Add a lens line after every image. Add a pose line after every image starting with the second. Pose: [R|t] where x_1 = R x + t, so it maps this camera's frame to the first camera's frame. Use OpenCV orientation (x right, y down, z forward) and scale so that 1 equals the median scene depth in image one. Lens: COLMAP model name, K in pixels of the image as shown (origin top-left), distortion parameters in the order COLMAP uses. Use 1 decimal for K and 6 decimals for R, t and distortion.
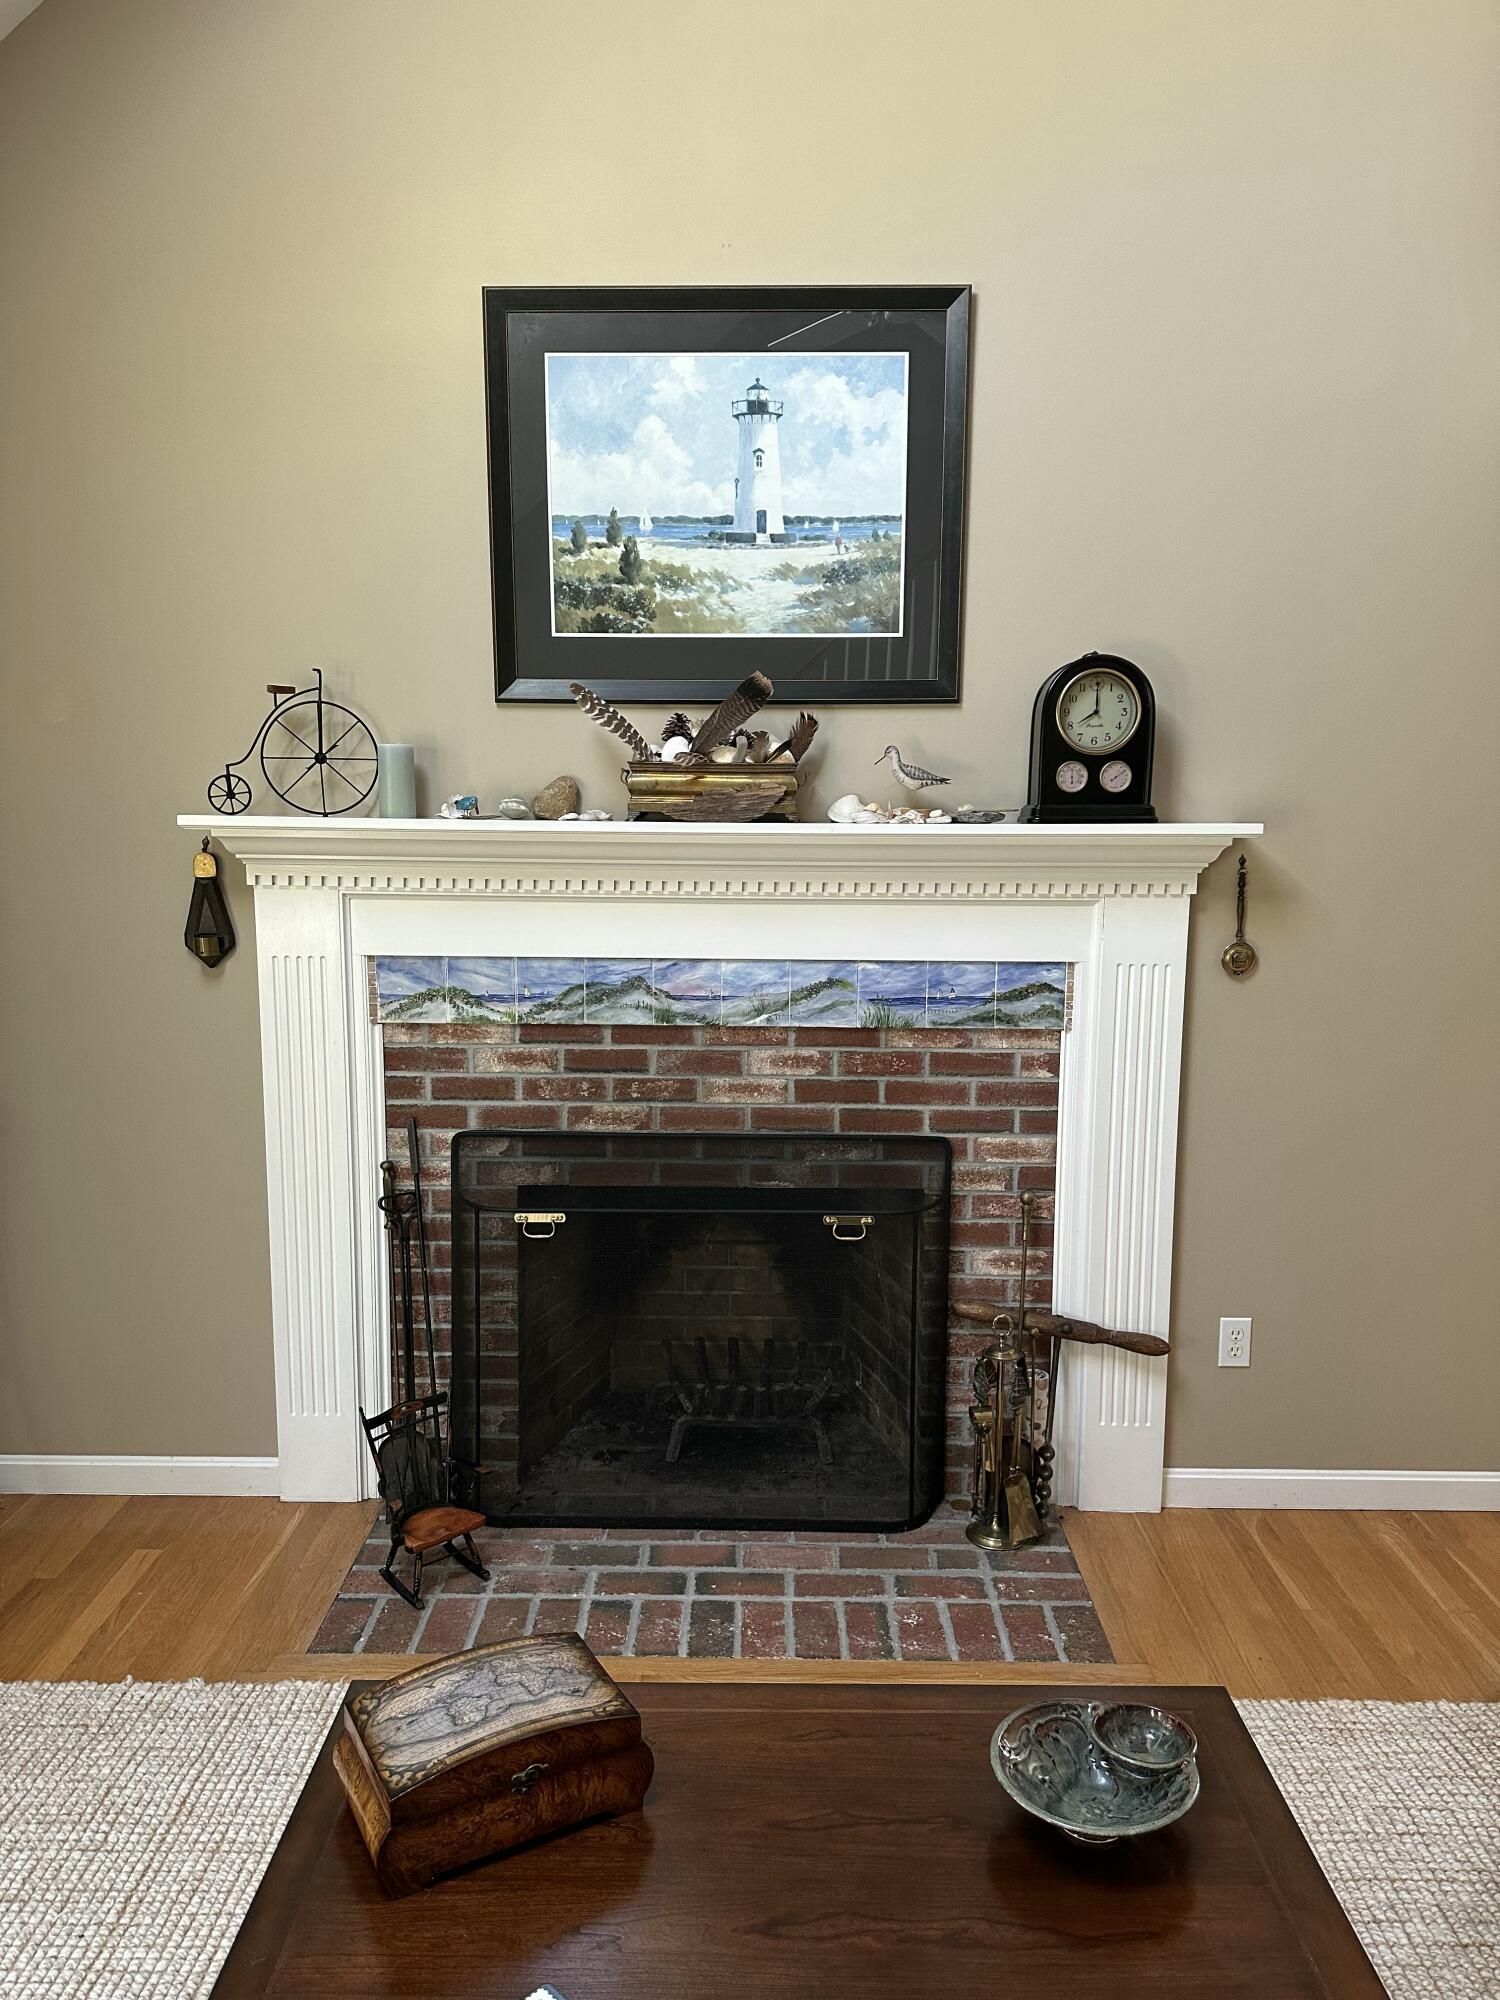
lens RADIAL K [[1418.6, 0, 759.3], [0, 1418.6, 1003.7], [0, 0, 1]] dist [0.094136, -0.008795]
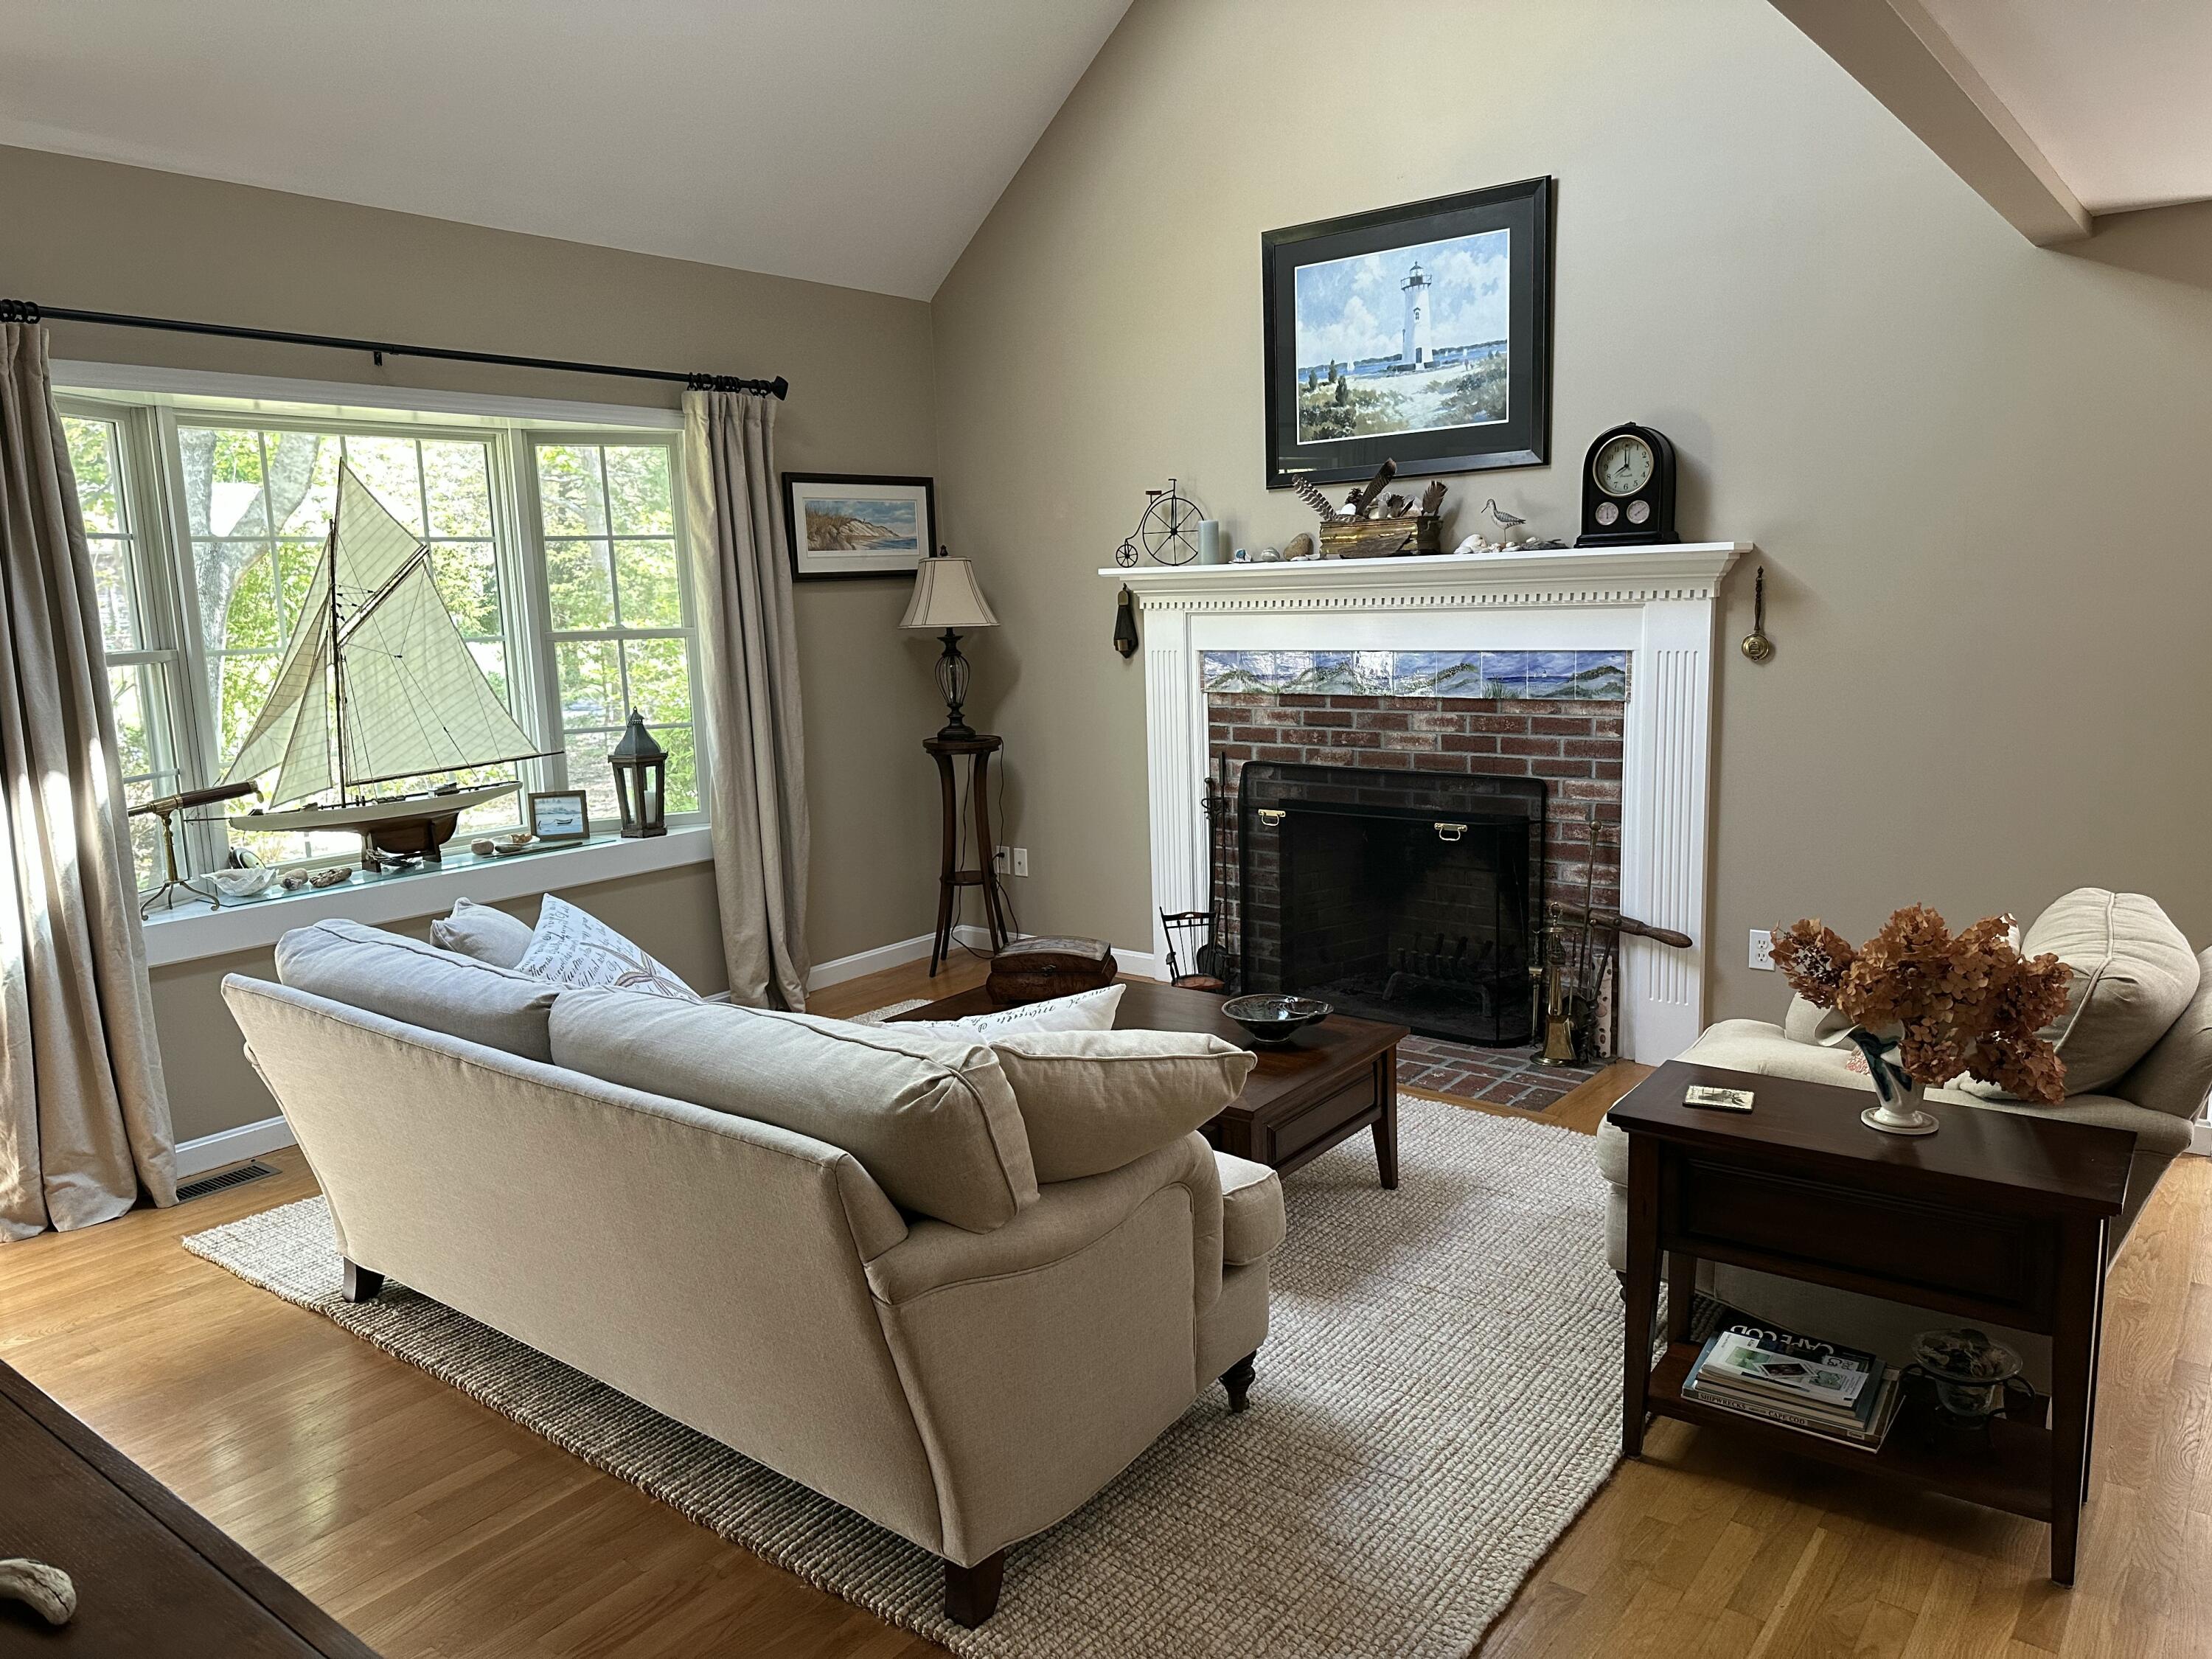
lens RADIAL K [[1568.9, 0, 1102.4], [0, 1568.9, 830.5], [0, 0, 1]] dist [0.094136, -0.008795]
pose [[0.789002, 0.065038, -0.610939, 0.771706], [-0.048363, 0.997870, 0.043770, 0.101367], [0.612484, -0.004988, 0.790467, -0.508960]]
